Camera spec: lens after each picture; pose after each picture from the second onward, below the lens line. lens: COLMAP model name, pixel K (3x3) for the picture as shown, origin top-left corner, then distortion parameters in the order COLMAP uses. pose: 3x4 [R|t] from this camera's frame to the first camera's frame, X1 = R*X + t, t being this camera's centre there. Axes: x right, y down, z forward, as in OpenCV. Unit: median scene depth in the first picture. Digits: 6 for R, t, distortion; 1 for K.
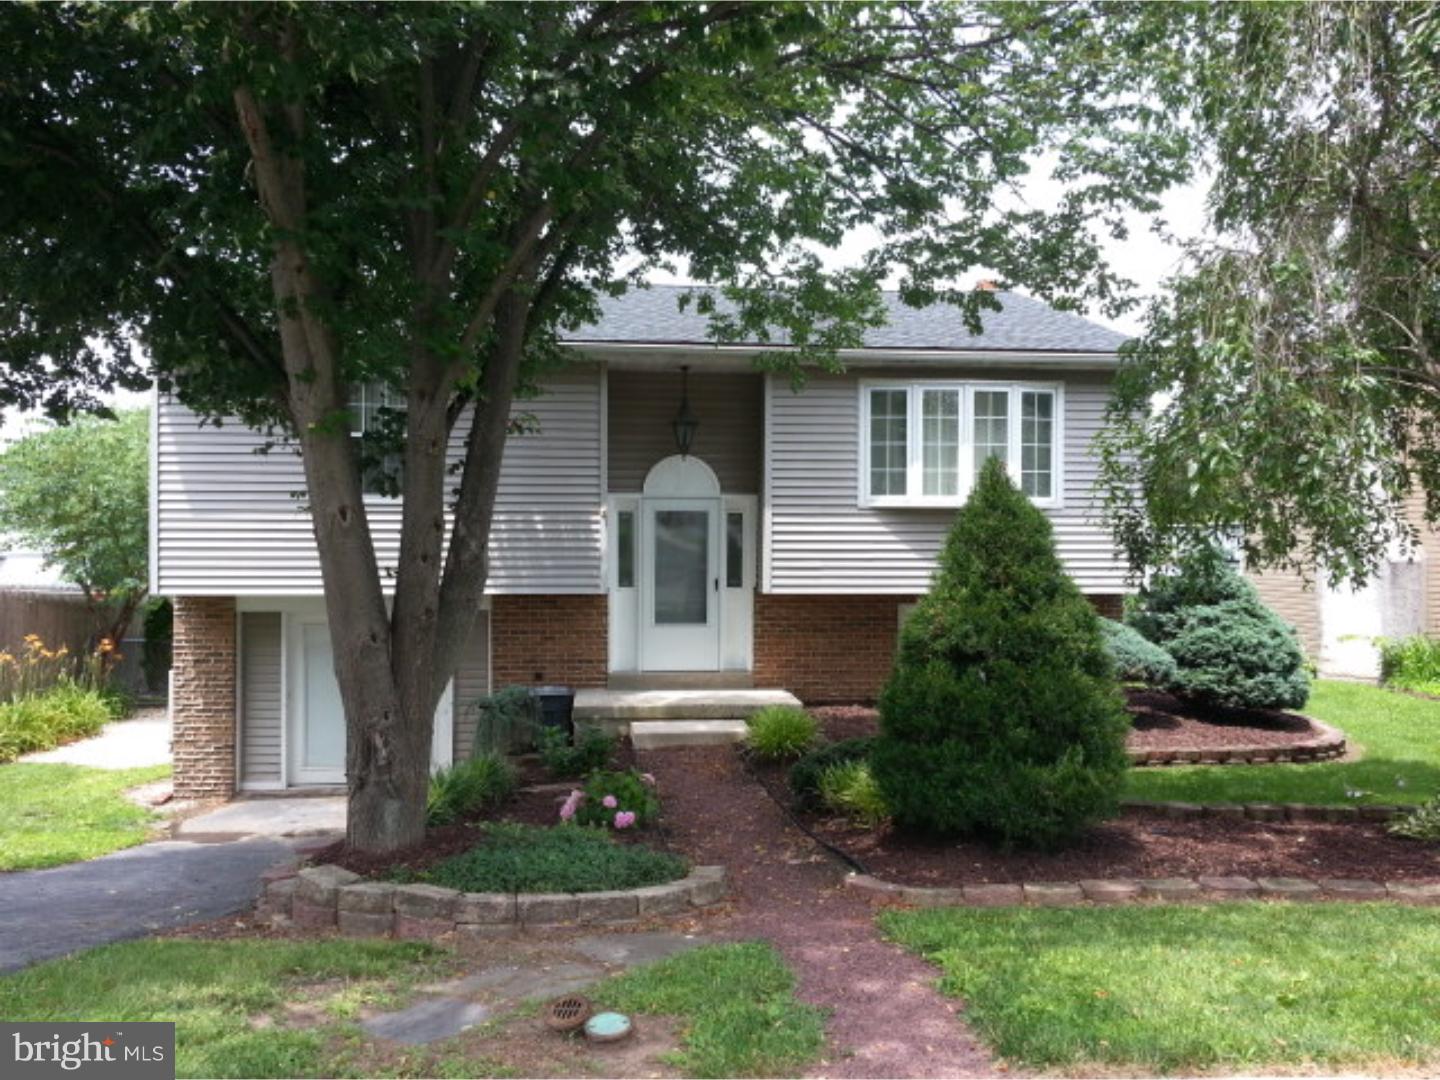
lens RADIAL K [[1186.4, 0, 711.3], [0, 1186.4, 539.0], [0, 0, 1]] dist [0.075959, -0.112745]
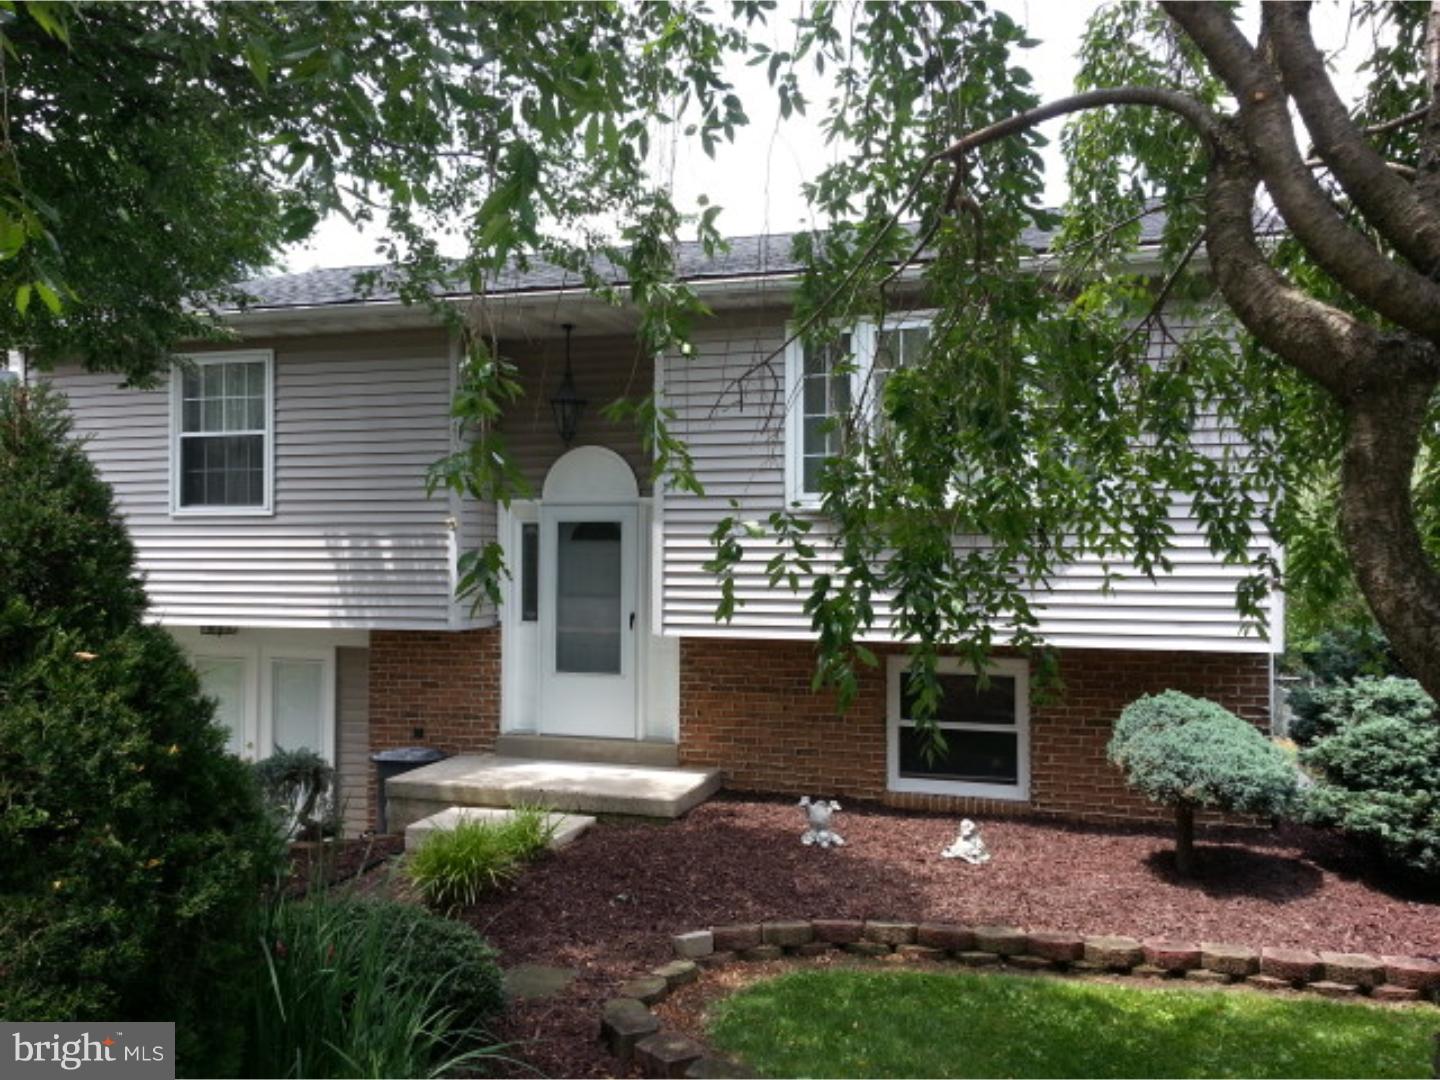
lens RADIAL K [[1186.4, 0, 711.3], [0, 1186.4, 539.0], [0, 0, 1]] dist [0.075959, -0.112745]
pose [[0.907802, -0.007636, -0.419329, 0.366228], [0.001193, 0.999877, -0.015625, -0.000490], [0.419397, 0.013684, 0.907700, 0.366174]]
